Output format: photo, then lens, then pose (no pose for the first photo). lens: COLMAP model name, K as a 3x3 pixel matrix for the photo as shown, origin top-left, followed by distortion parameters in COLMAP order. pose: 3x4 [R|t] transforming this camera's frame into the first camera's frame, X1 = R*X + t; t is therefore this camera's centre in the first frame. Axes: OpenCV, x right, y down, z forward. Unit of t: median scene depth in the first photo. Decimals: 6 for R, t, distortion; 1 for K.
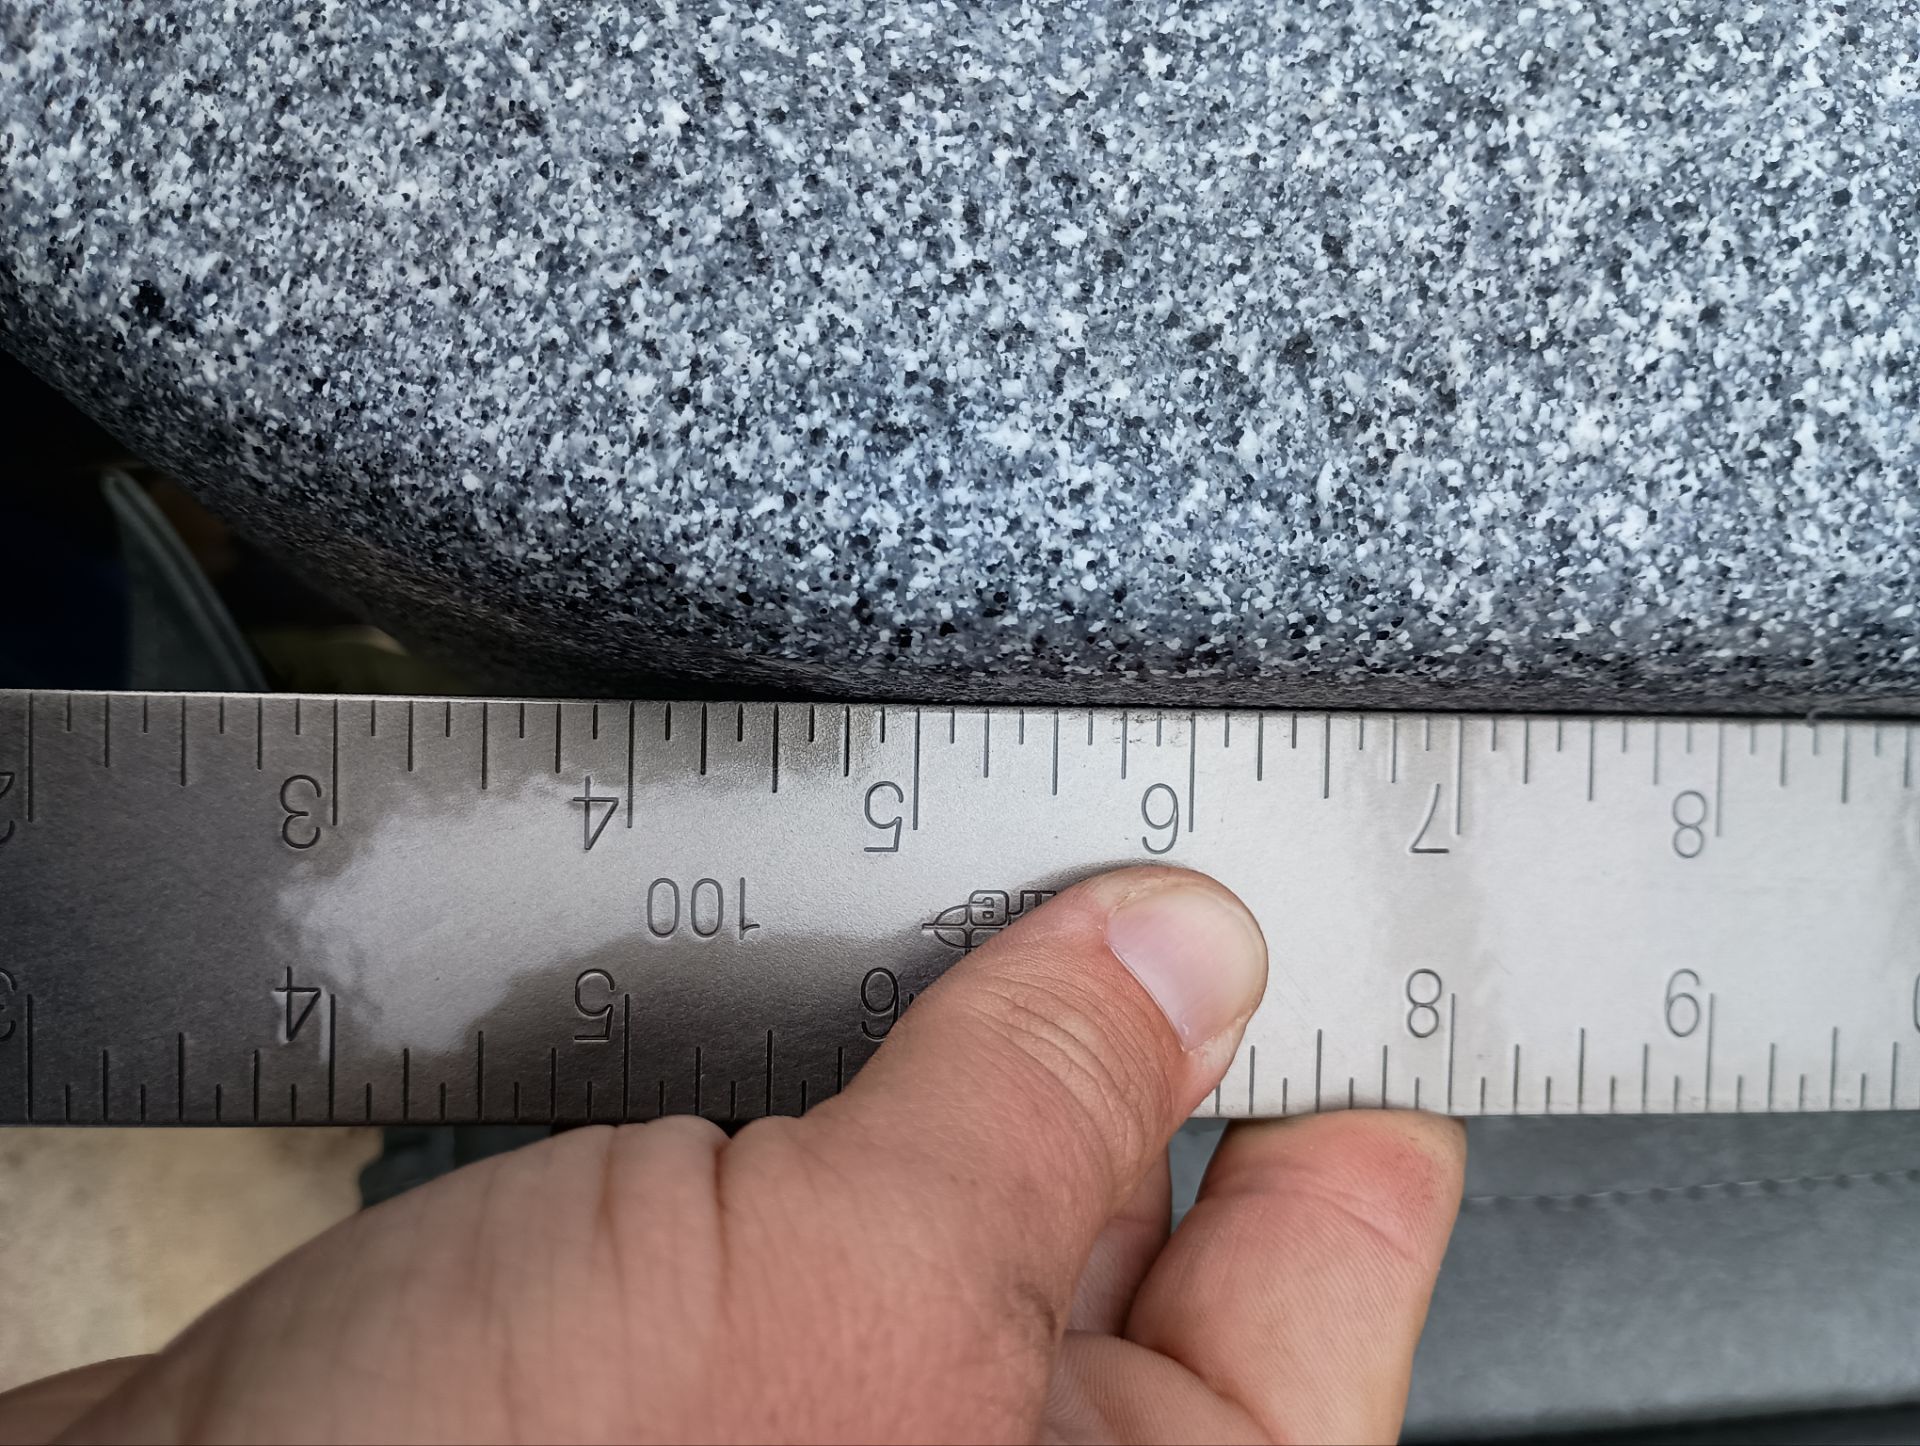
lens RADIAL K [[1579.1, 0, 960.0], [0, 1579.1, 723.0], [0, 0, 1]] dist [0.007423, -0.093448]
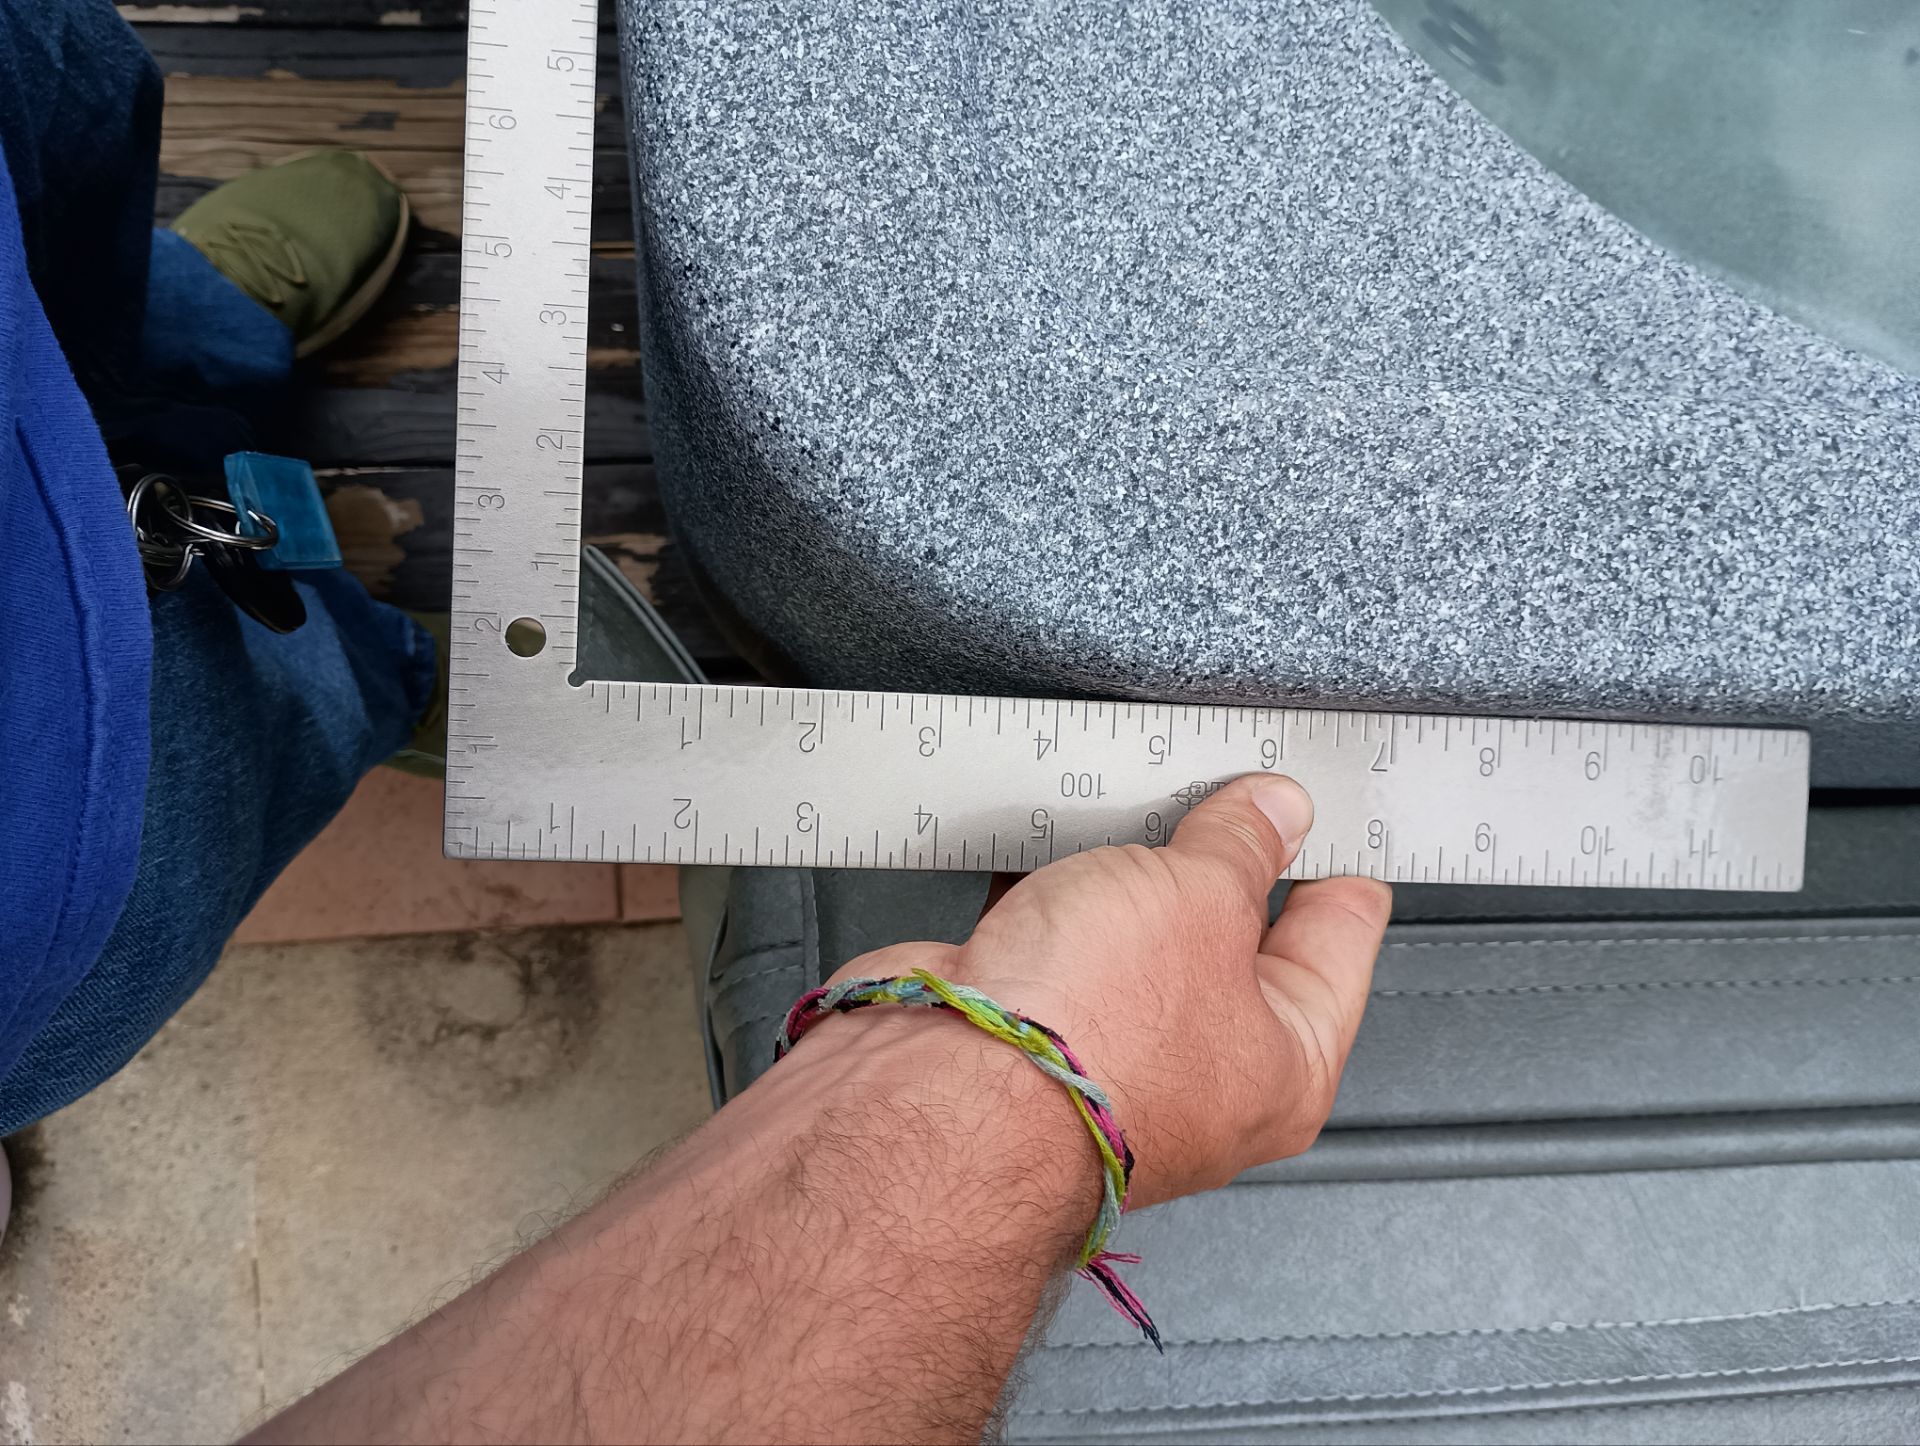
lens RADIAL K [[1579.1, 0, 960.0], [0, 1579.1, 723.0], [0, 0, 1]] dist [0.007423, -0.093448]
pose [[0.998619, 0.022297, 0.047561, -0.563446], [-0.023280, 0.999525, 0.020213, -0.028483], [-0.047087, -0.021292, 0.998664, -1.689291]]
